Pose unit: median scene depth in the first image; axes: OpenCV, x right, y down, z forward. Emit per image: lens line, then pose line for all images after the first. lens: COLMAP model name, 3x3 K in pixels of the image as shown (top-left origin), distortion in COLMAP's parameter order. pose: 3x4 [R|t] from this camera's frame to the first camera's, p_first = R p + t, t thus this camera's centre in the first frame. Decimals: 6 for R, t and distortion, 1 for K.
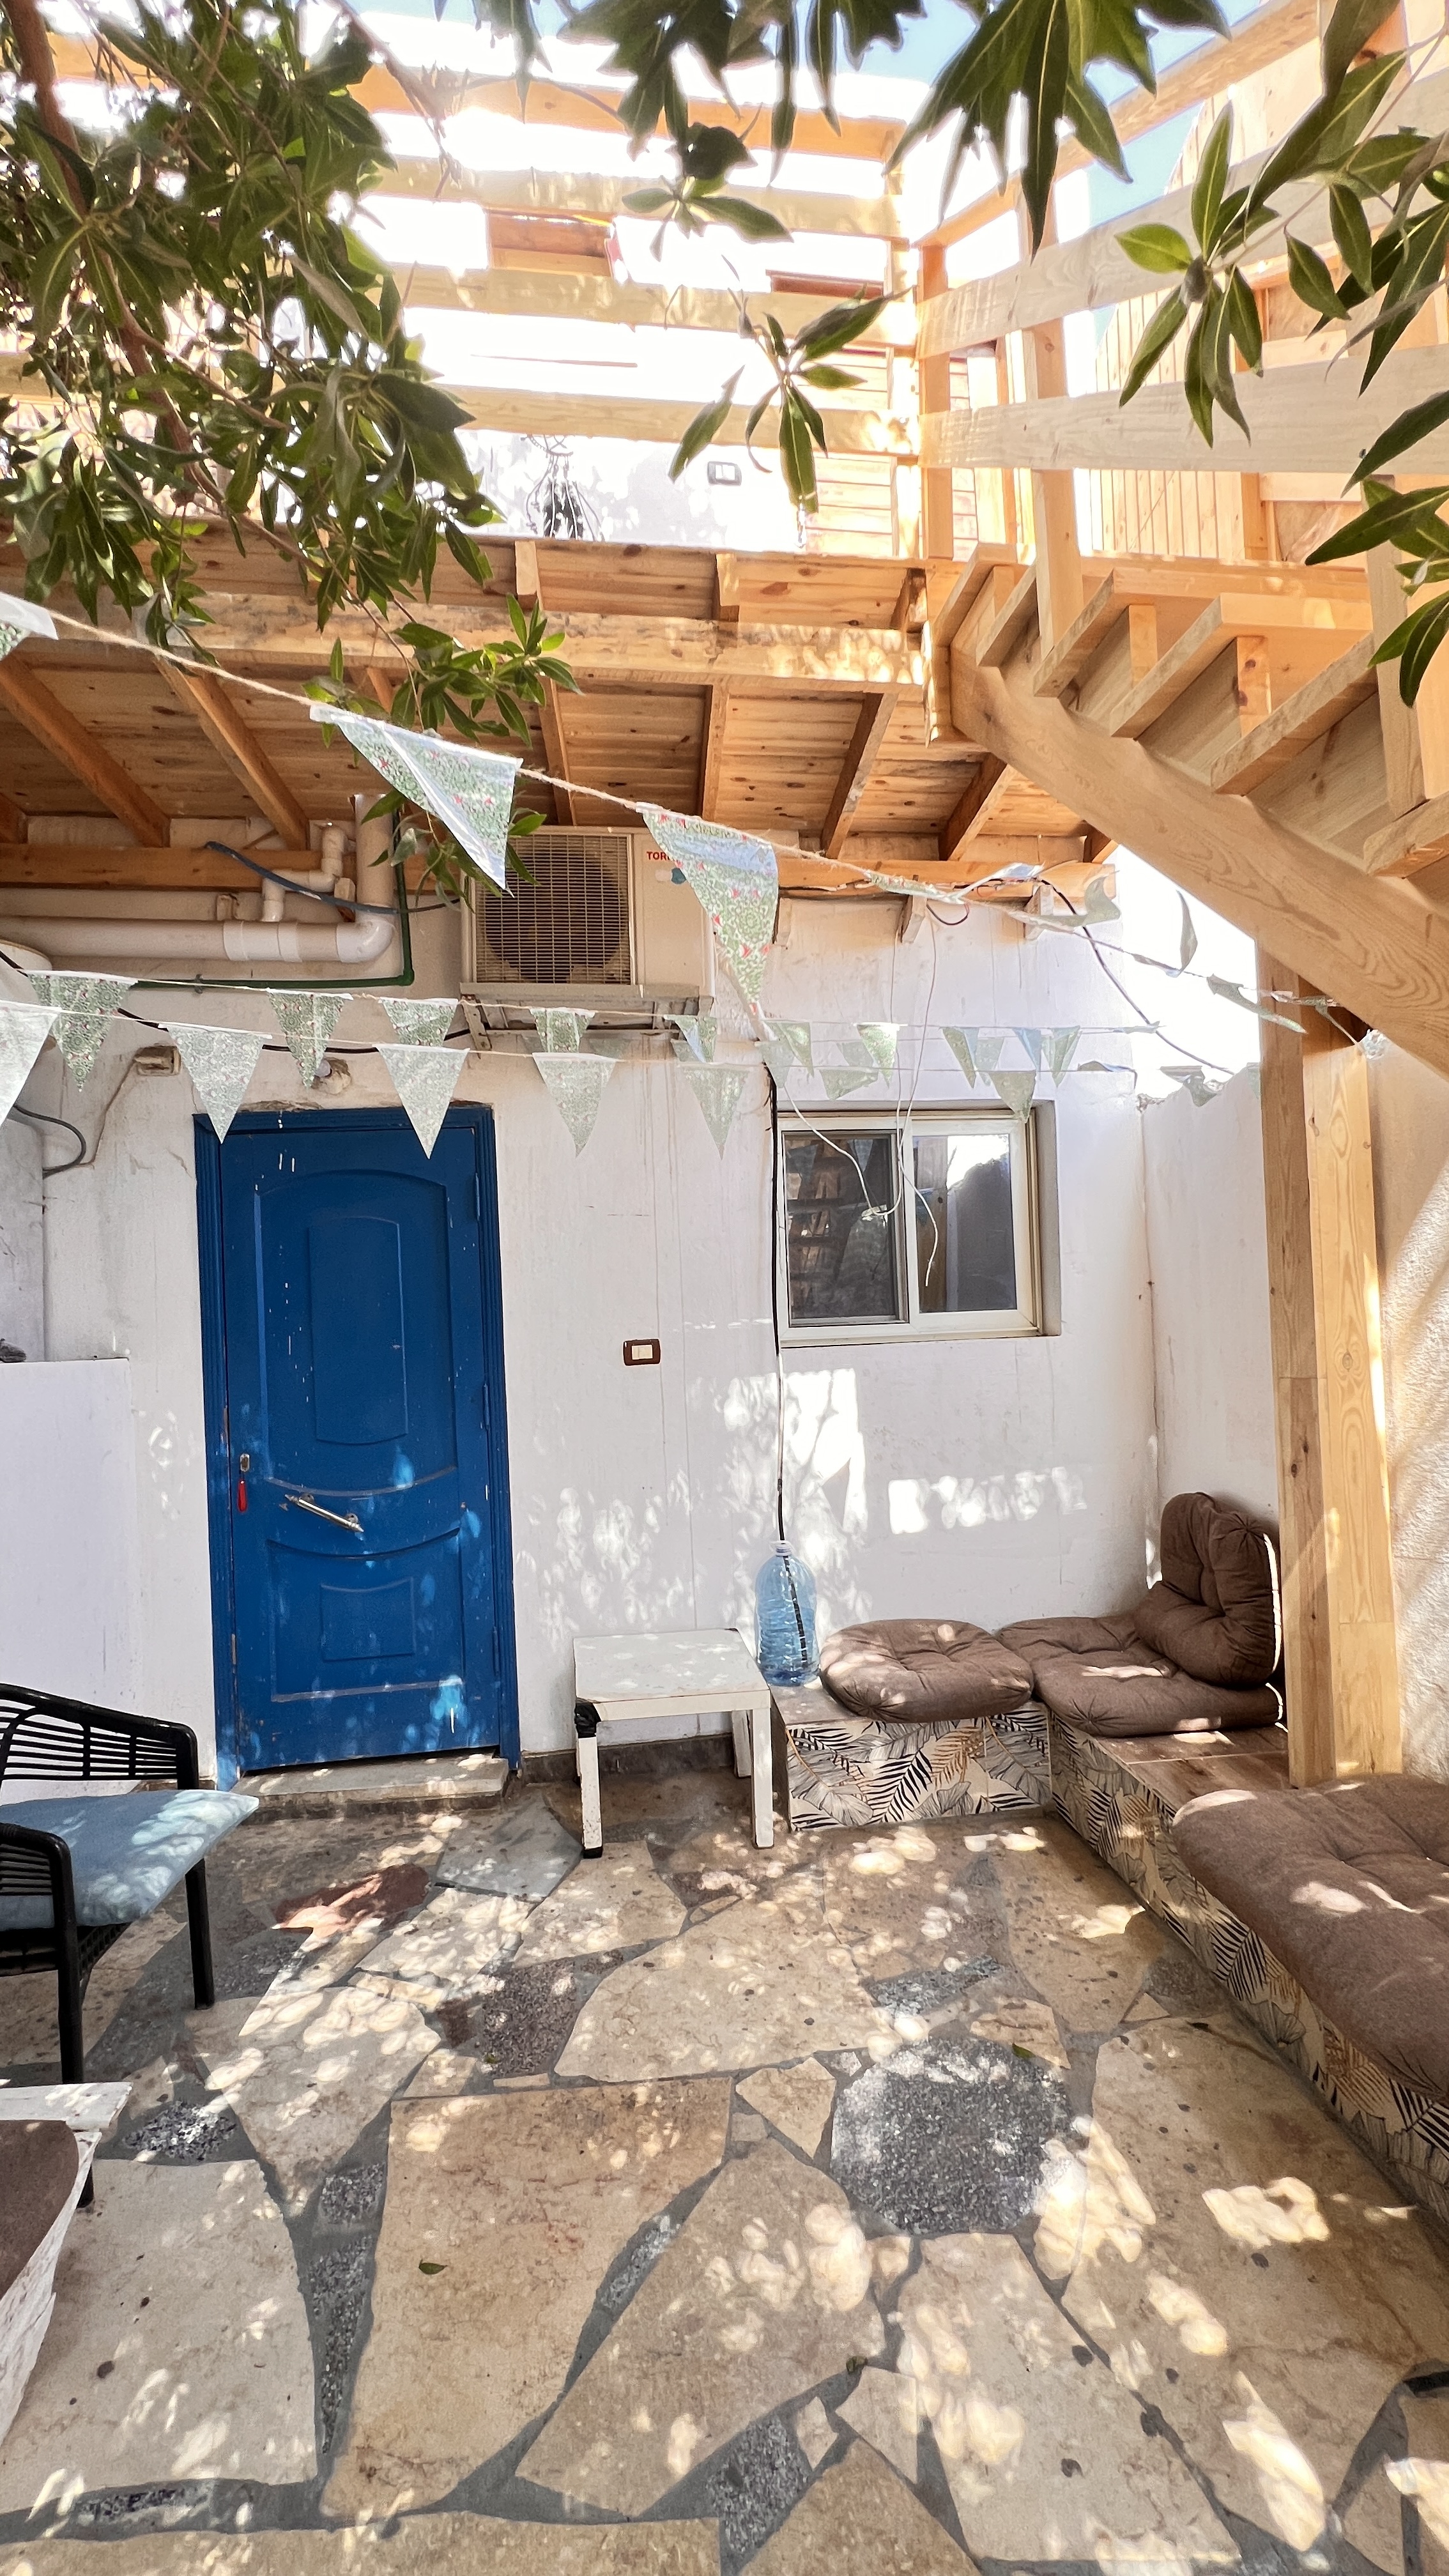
lens RADIAL K [[1024.7, 0, 719.6], [0, 1024.7, 1290.2], [0, 0, 1]] dist [-0.002210, -0.000672]
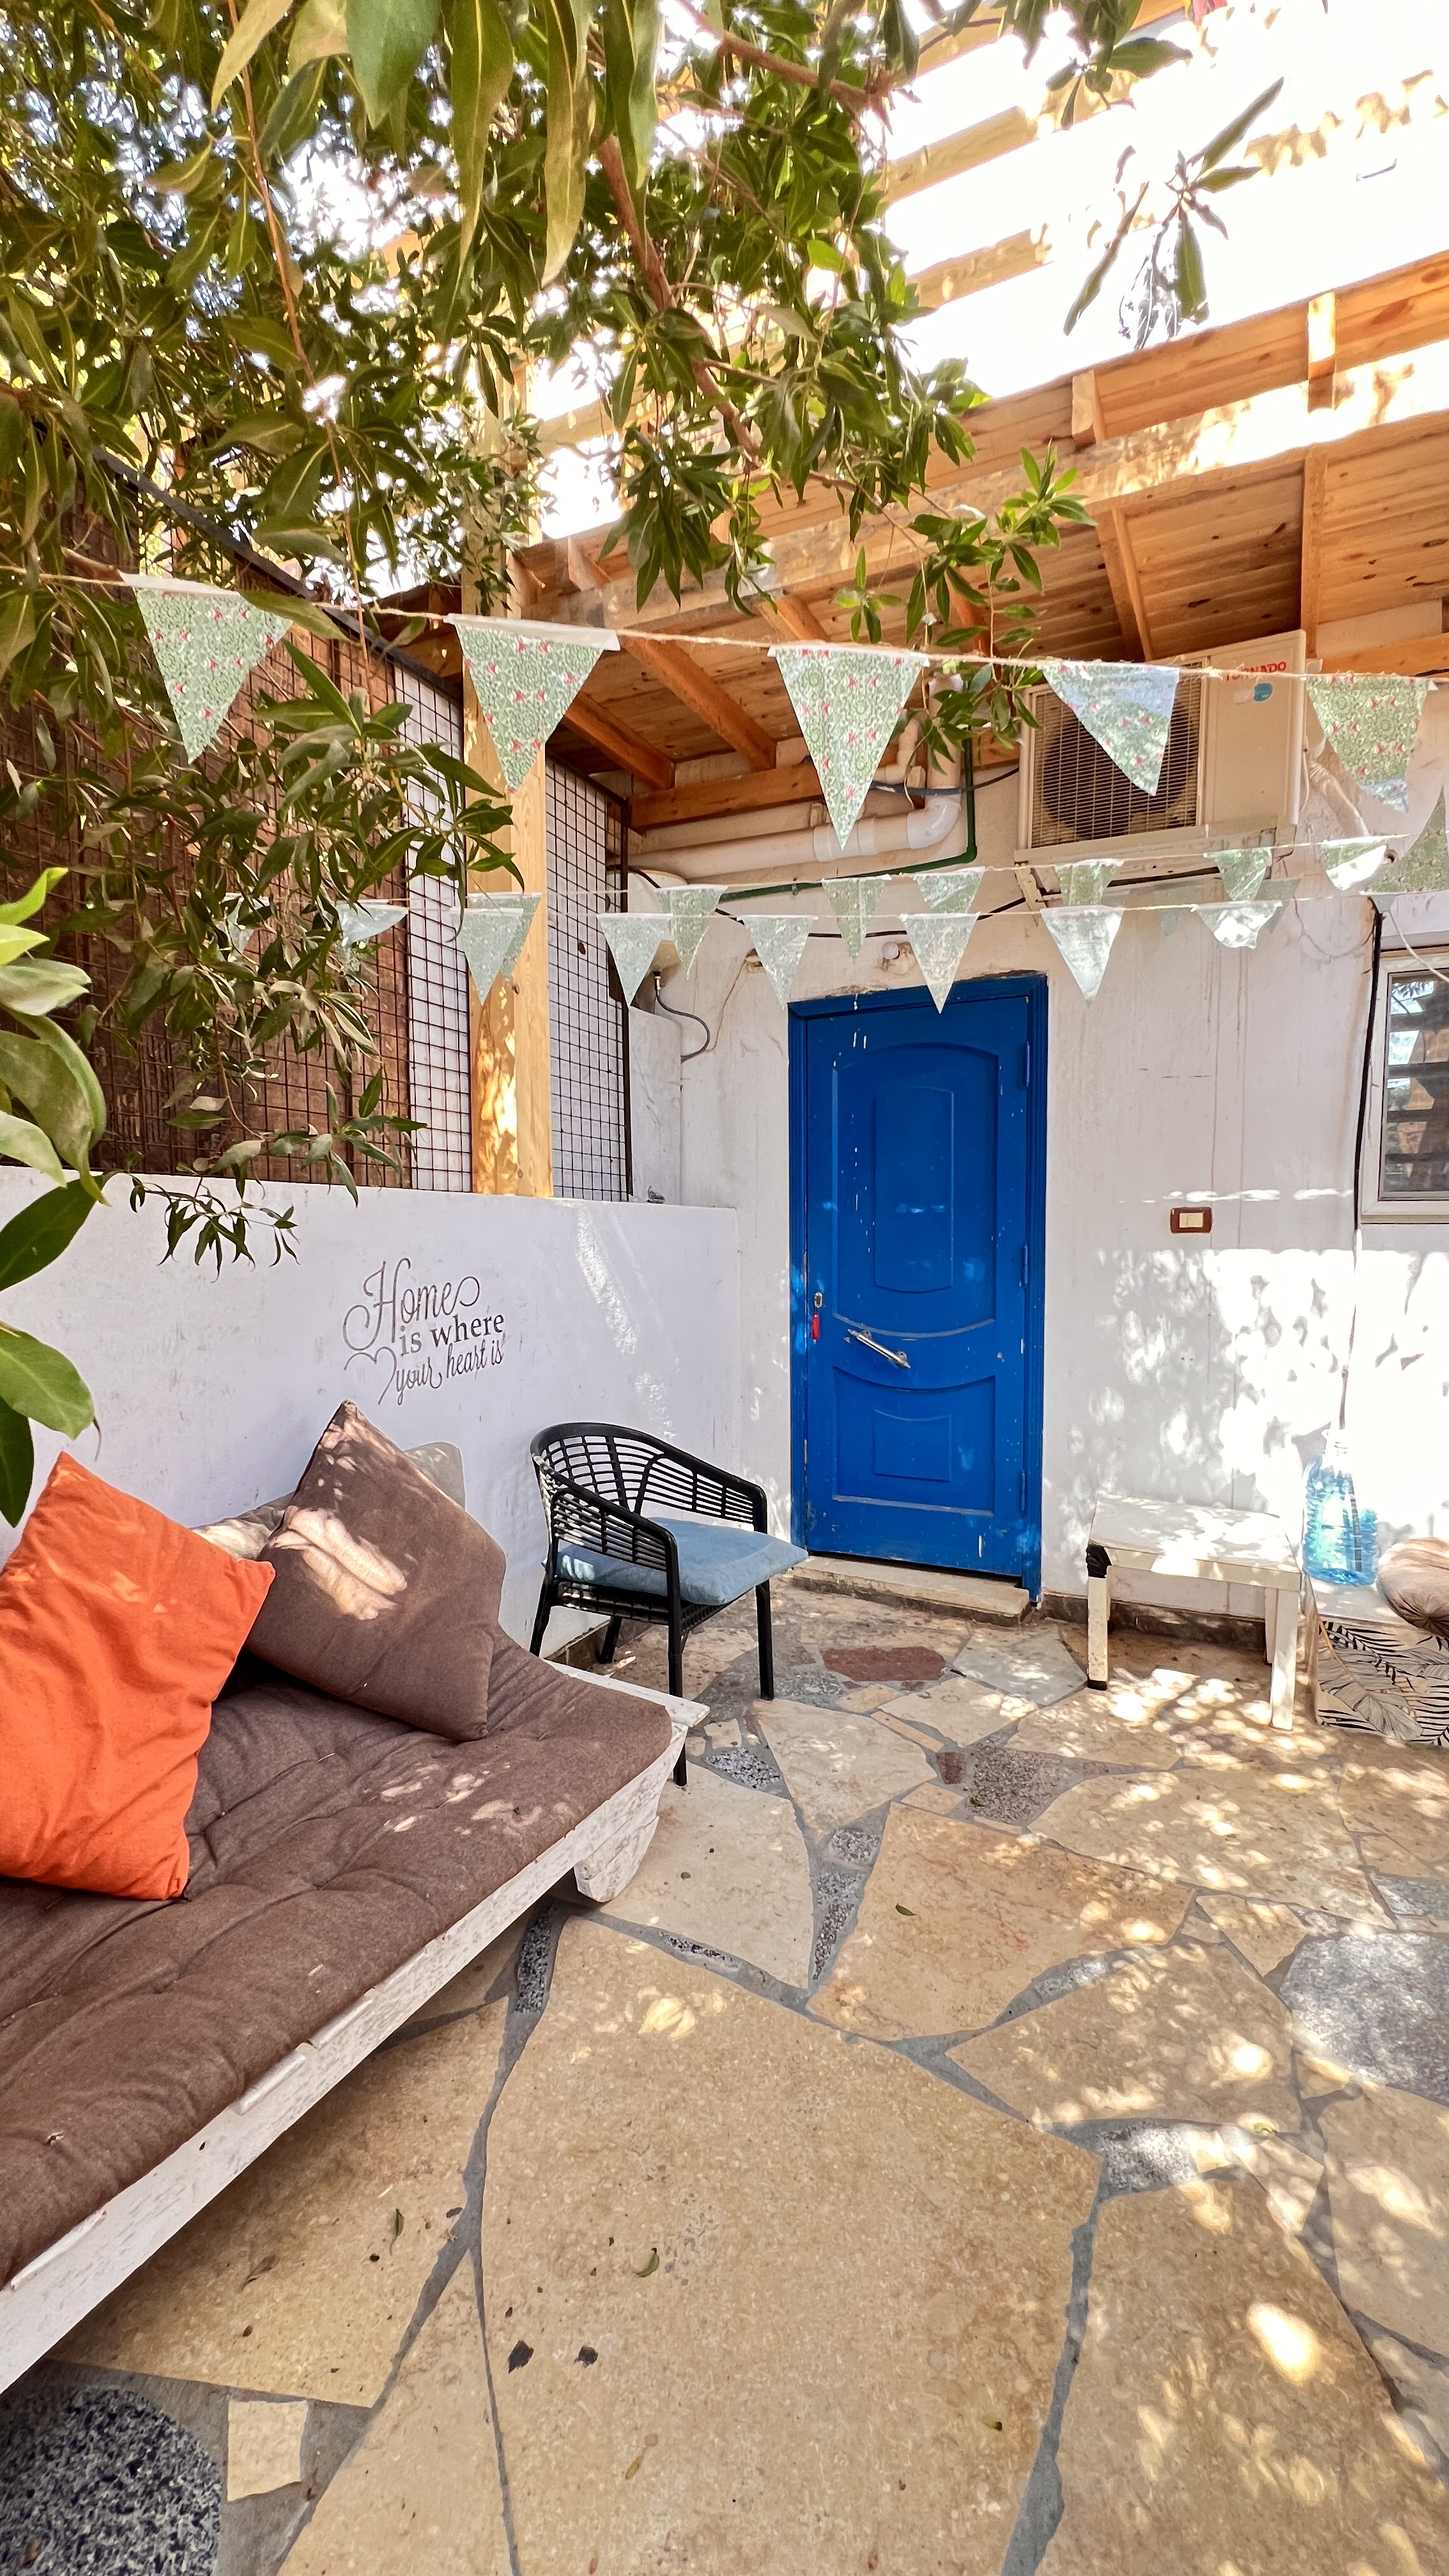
lens RADIAL K [[1024.7, 0, 719.6], [0, 1024.7, 1290.2], [0, 0, 1]] dist [-0.002210, -0.000672]
pose [[0.845223, 0.073032, -0.529400, 0.073855], [-0.017115, 0.993809, 0.109774, 0.031556], [0.534139, -0.083723, 0.841241, -0.065062]]
